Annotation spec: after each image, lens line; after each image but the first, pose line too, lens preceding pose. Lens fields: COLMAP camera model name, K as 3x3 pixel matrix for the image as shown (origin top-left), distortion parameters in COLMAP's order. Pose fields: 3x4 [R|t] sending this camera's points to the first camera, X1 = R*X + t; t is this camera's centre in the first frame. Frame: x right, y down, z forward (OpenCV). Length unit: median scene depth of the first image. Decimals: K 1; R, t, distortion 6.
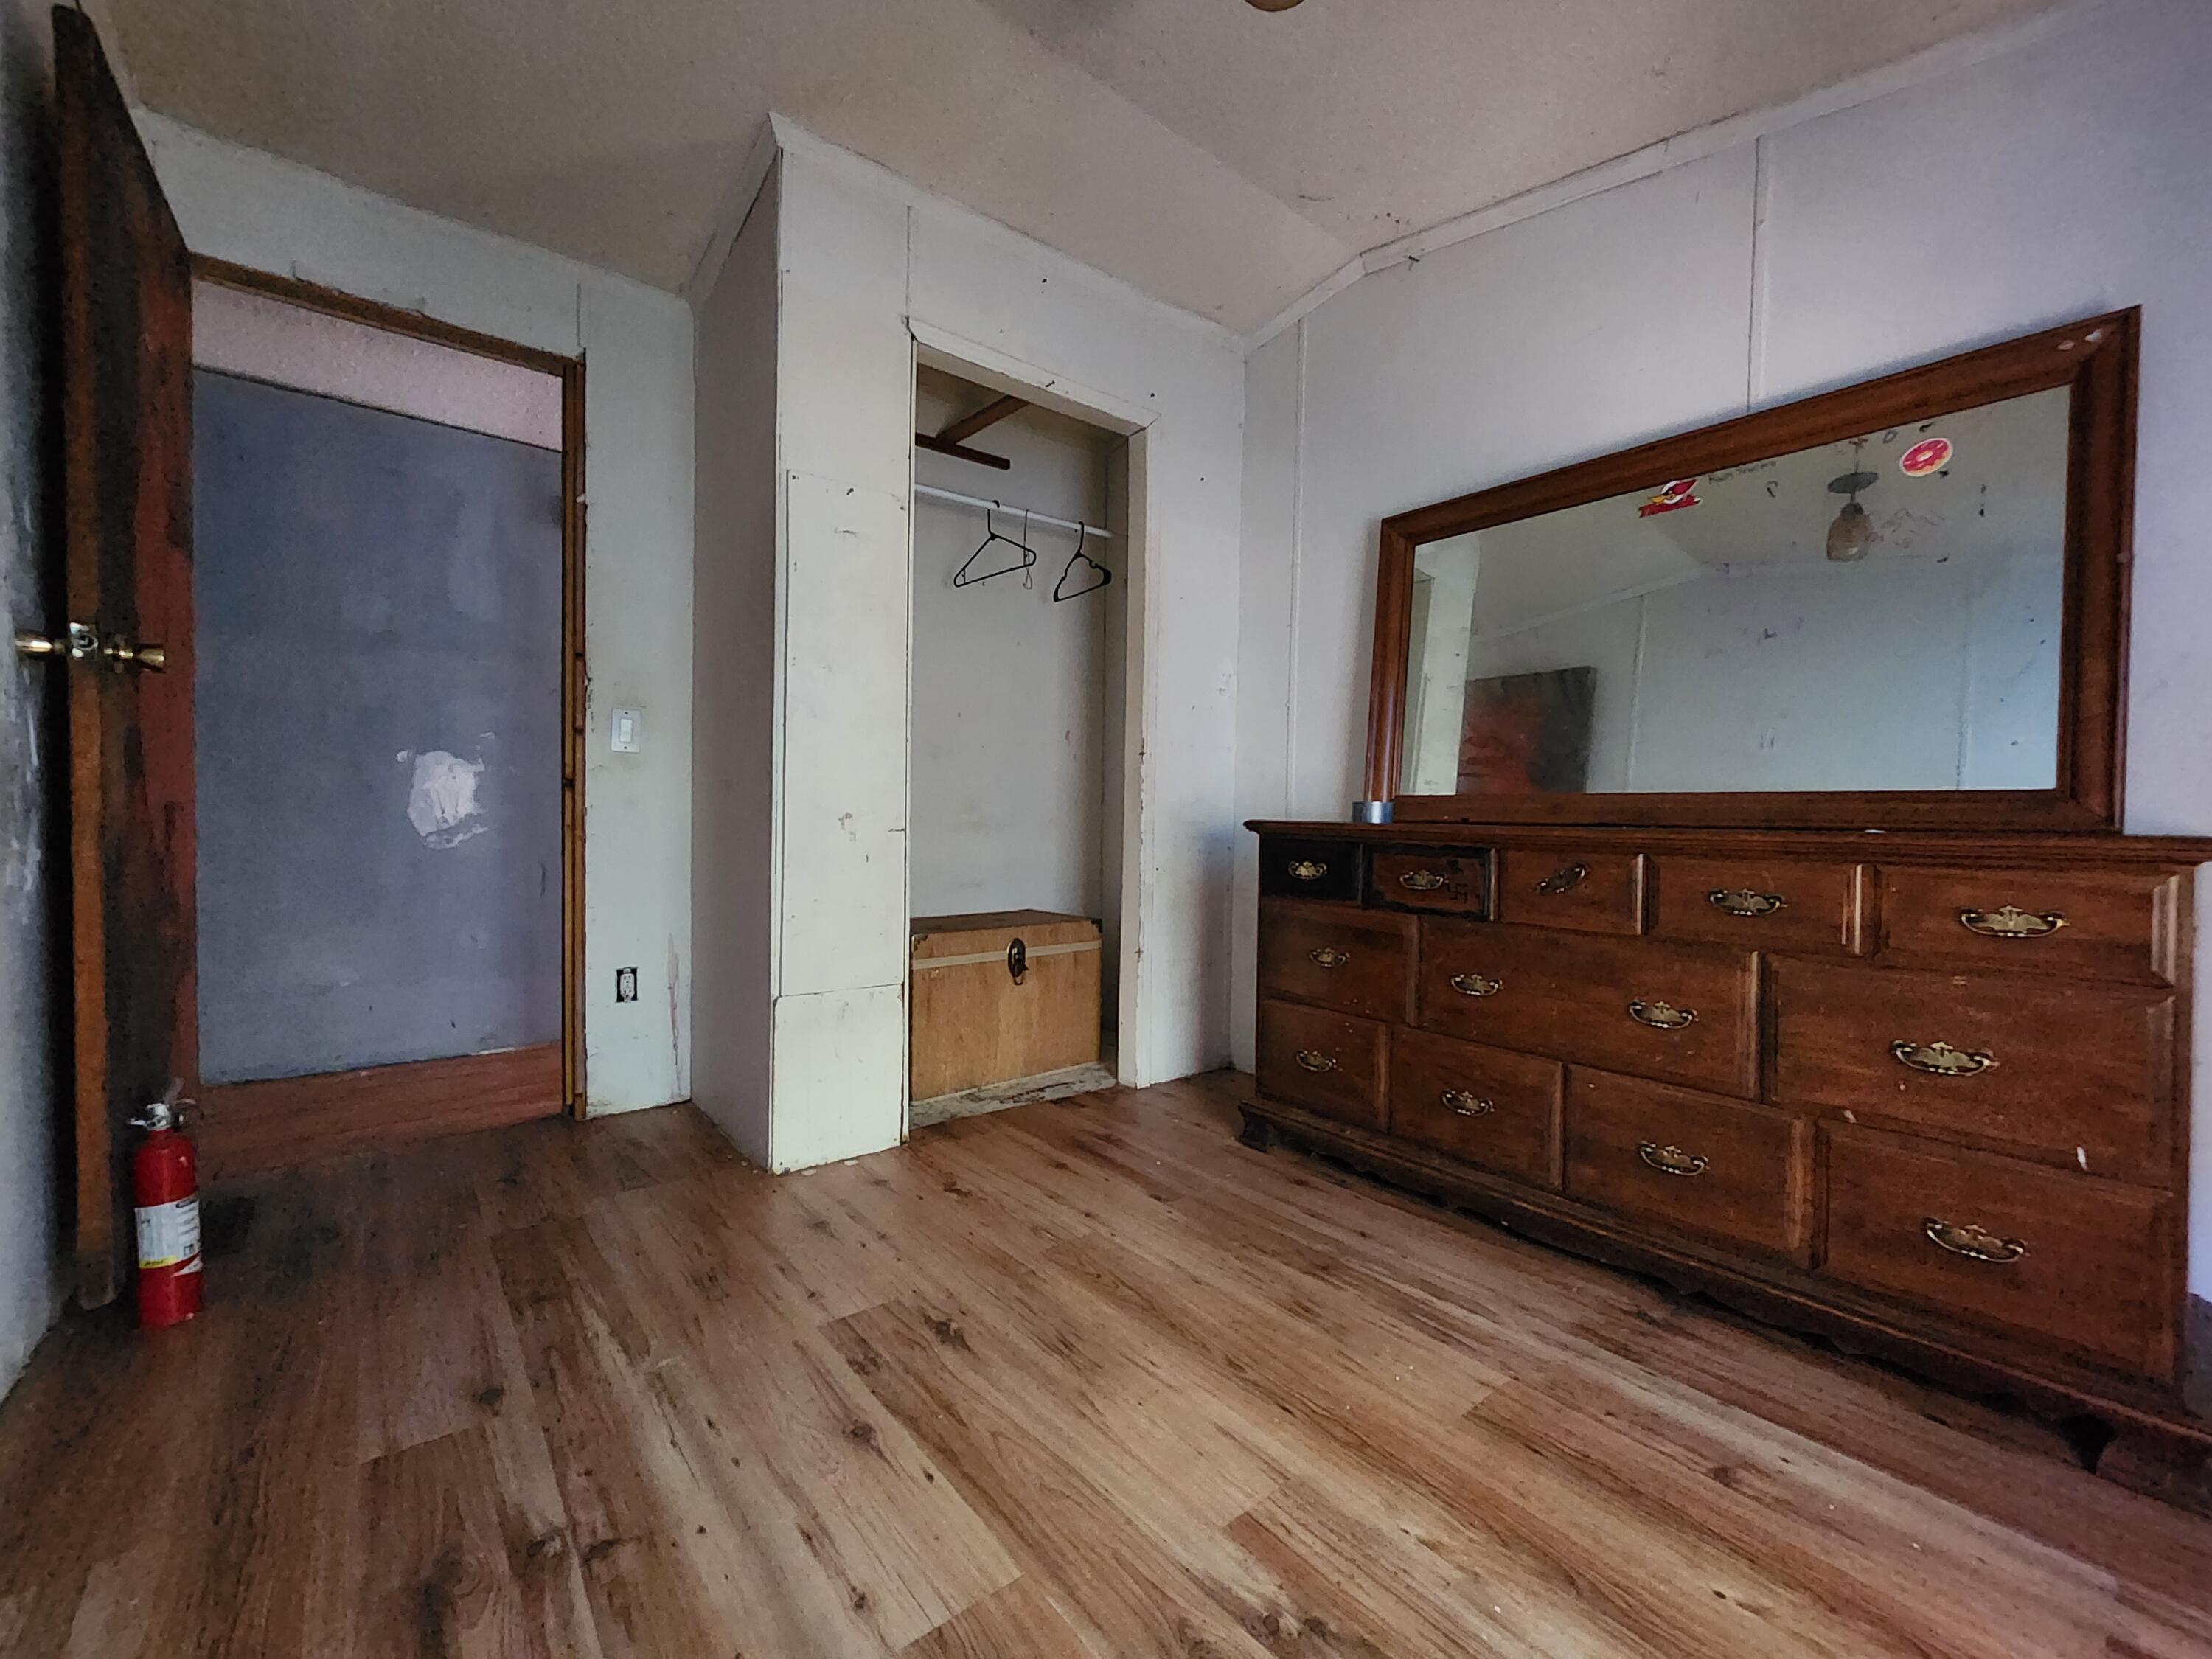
lens RADIAL K [[925.7, 0, 1110.2], [0, 925.7, 832.9], [0, 0, 1]] dist [0.001869, 0.000641]
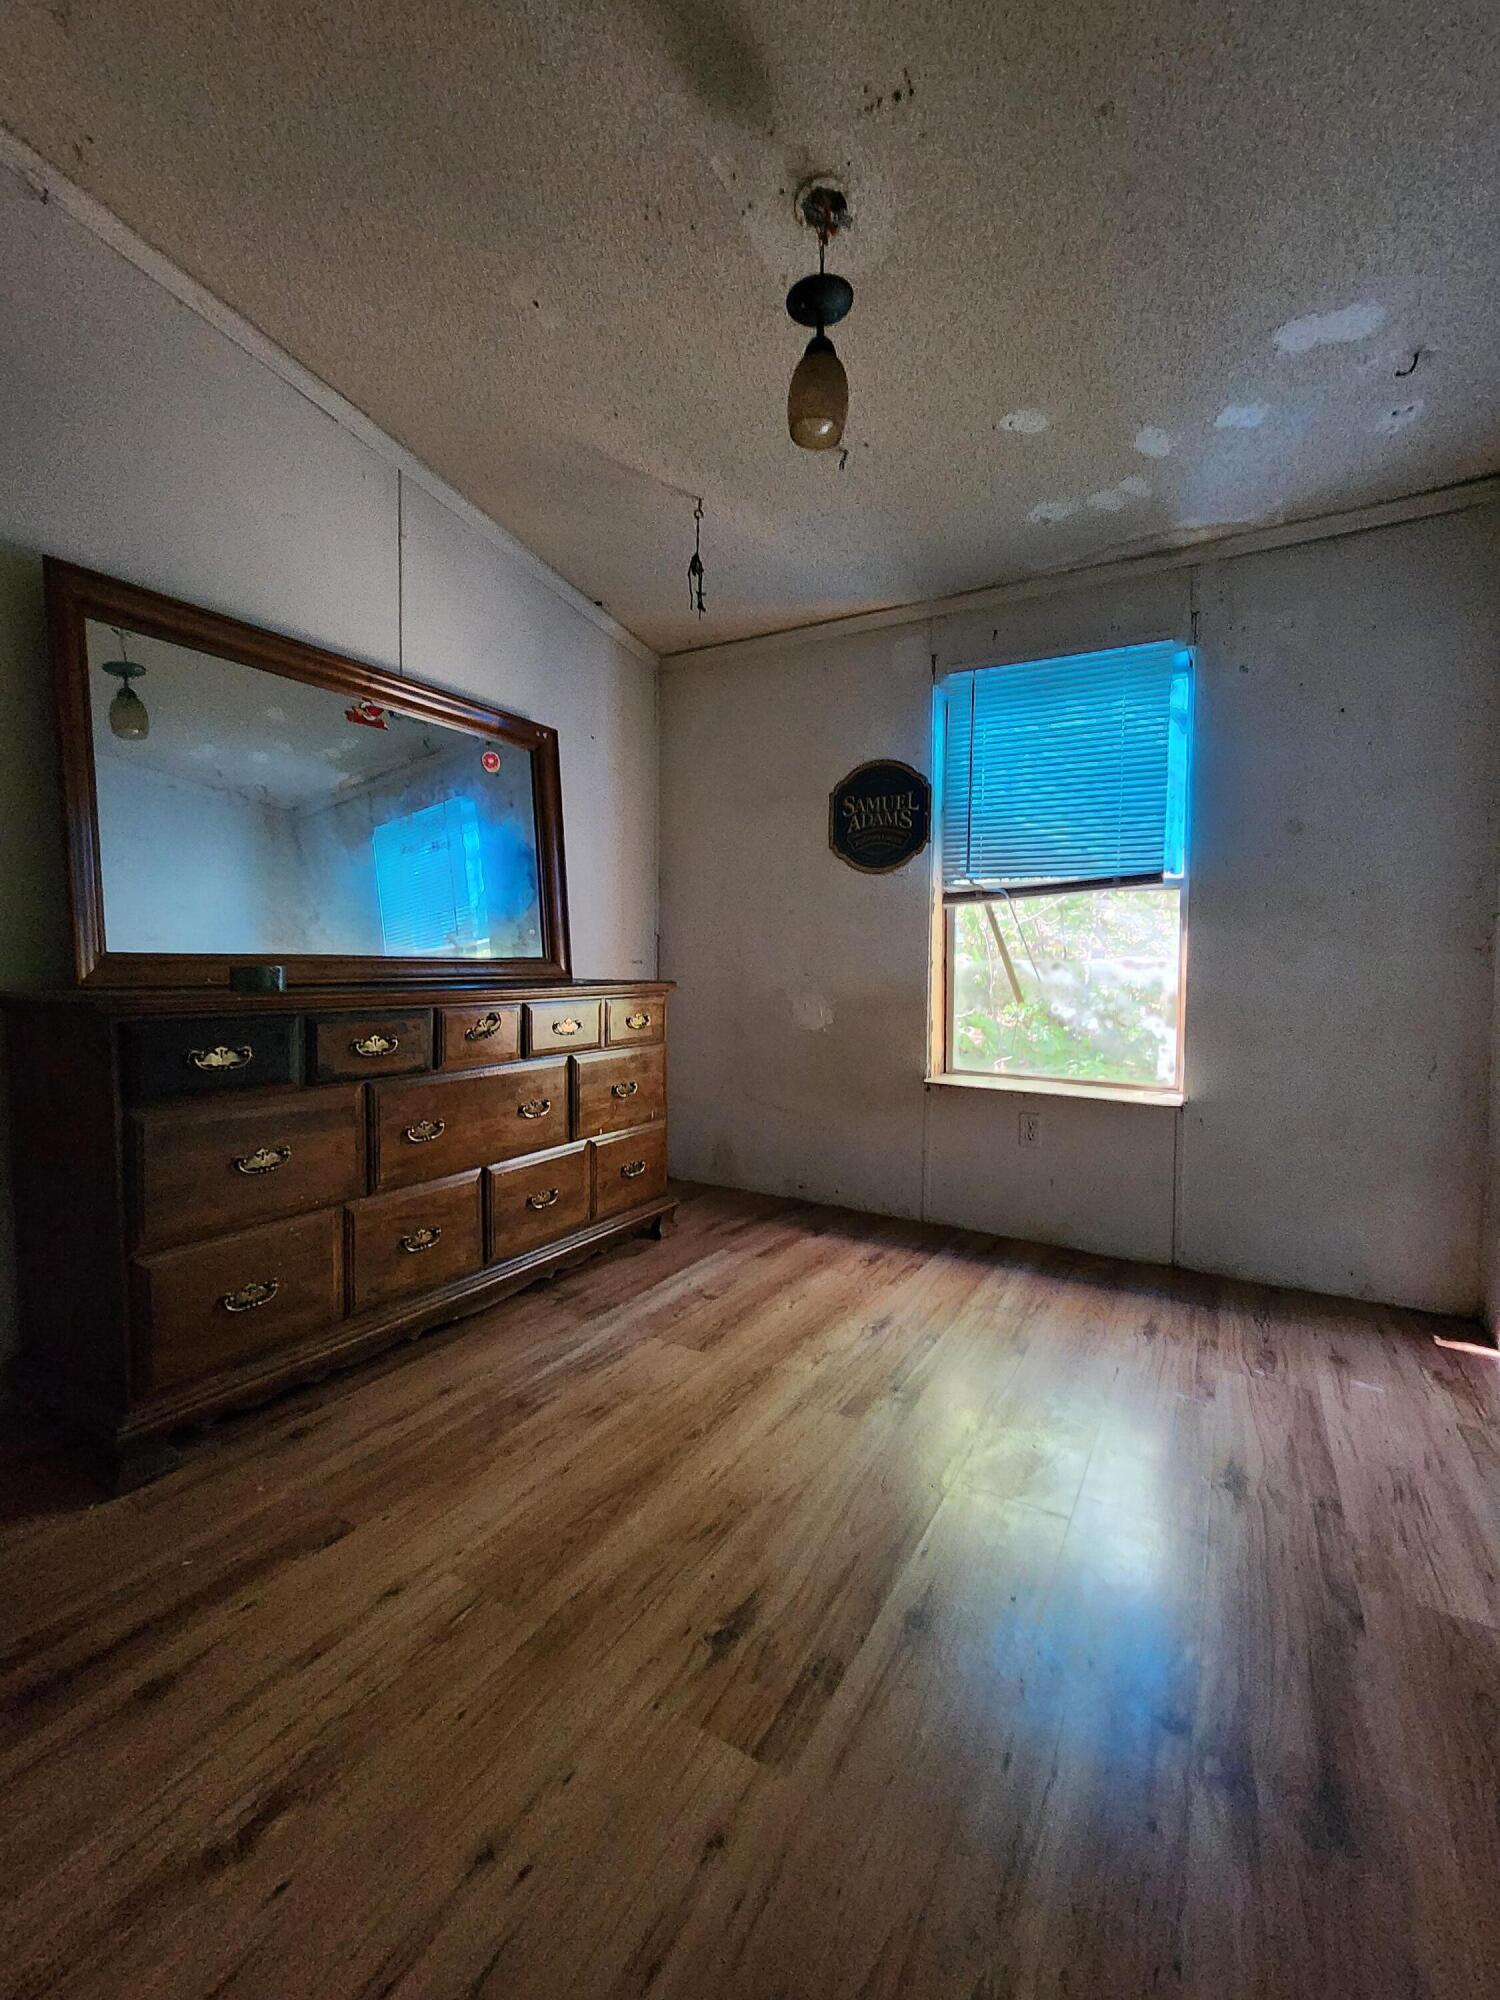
lens RADIAL K [[837.0, 0, 754.0], [0, 837.0, 1000.4], [0, 0, 1]] dist [0.001869, 0.000641]
pose [[-0.361249, -0.063049, 0.930335, -0.815346], [0.001621, 0.997668, 0.068241, -0.073838], [-0.932468, 0.026160, -0.360304, 1.188366]]
